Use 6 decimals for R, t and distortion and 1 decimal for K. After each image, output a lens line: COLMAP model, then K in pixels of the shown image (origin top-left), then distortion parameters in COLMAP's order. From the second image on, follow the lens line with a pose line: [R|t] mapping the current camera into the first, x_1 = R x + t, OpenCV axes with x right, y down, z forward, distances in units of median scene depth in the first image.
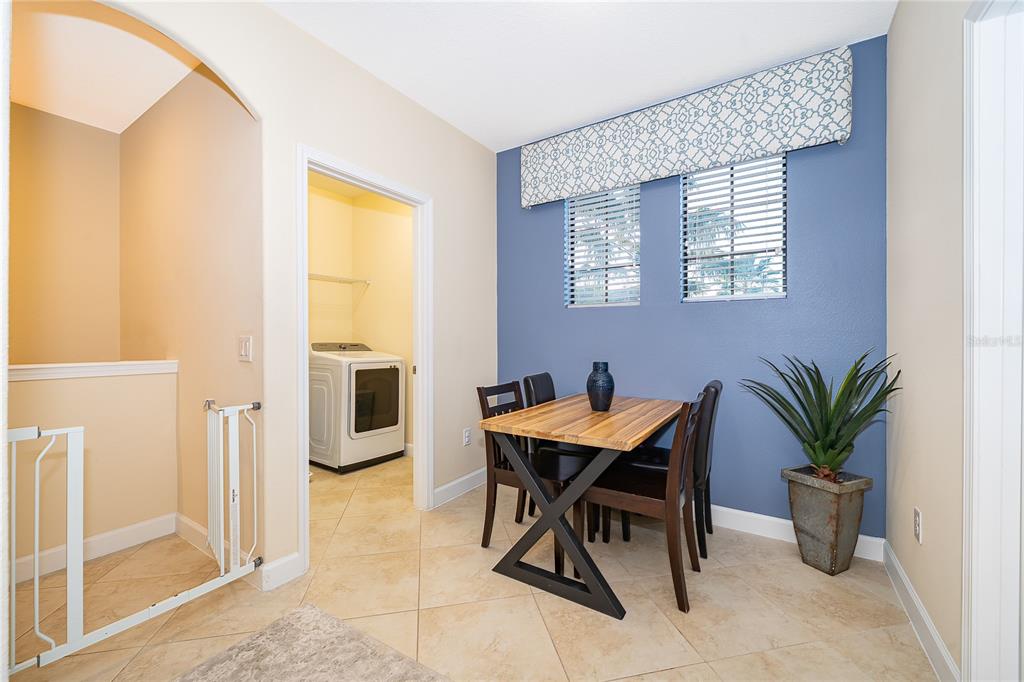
lens RADIAL K [[410.1, 0, 511.7], [0, 410.1, 338.8], [0, 0, 1]] dist [0.011570, 0.000187]
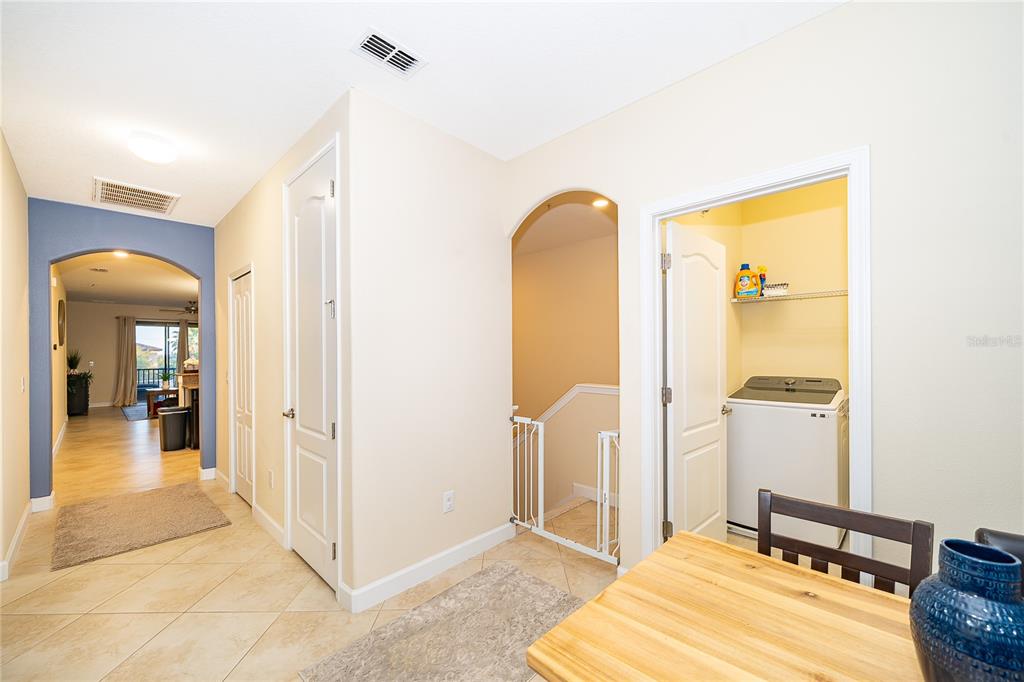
lens RADIAL K [[410.1, 0, 510.8], [0, 410.1, 351.6], [0, 0, 1]] dist [0.011570, 0.000187]
pose [[-0.200430, 0.000680, -0.979708, 0.335161], [0.011570, 0.999932, -0.001673, -0.047457], [0.979640, -0.011671, -0.200424, 0.465067]]
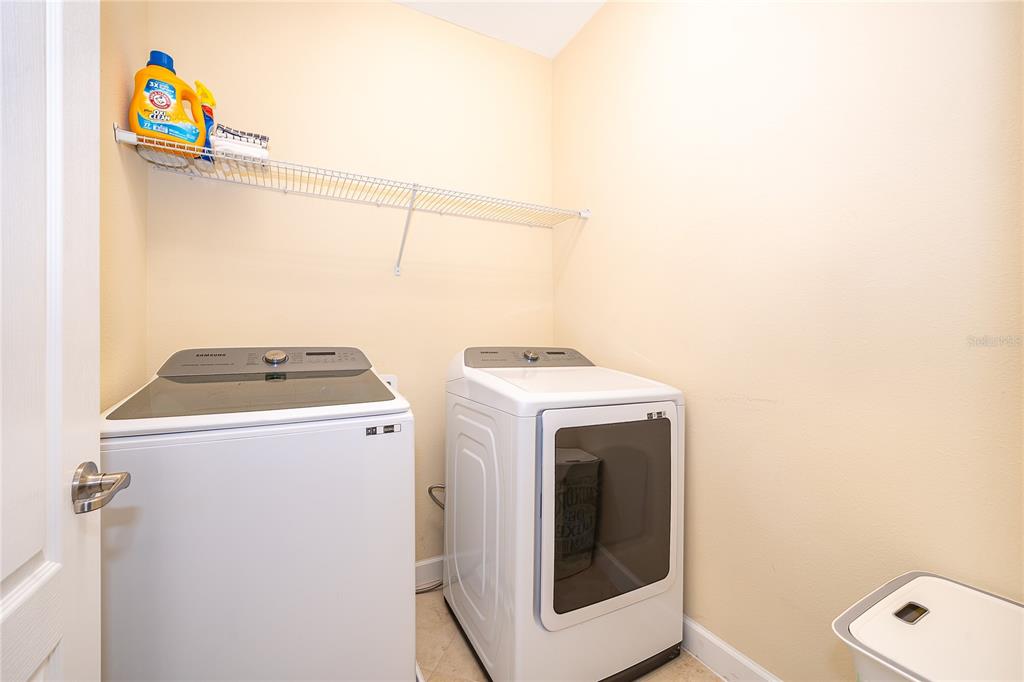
lens RADIAL K [[410.1, 0, 506.0], [0, 410.1, 339.3], [0, 0, 1]] dist [0.011570, 0.000187]
pose [[0.875820, -0.001452, -0.482635, -0.230488], [0.000466, 0.999998, -0.002164, 0.002685], [0.482637, 0.001670, 0.875819, 0.624254]]
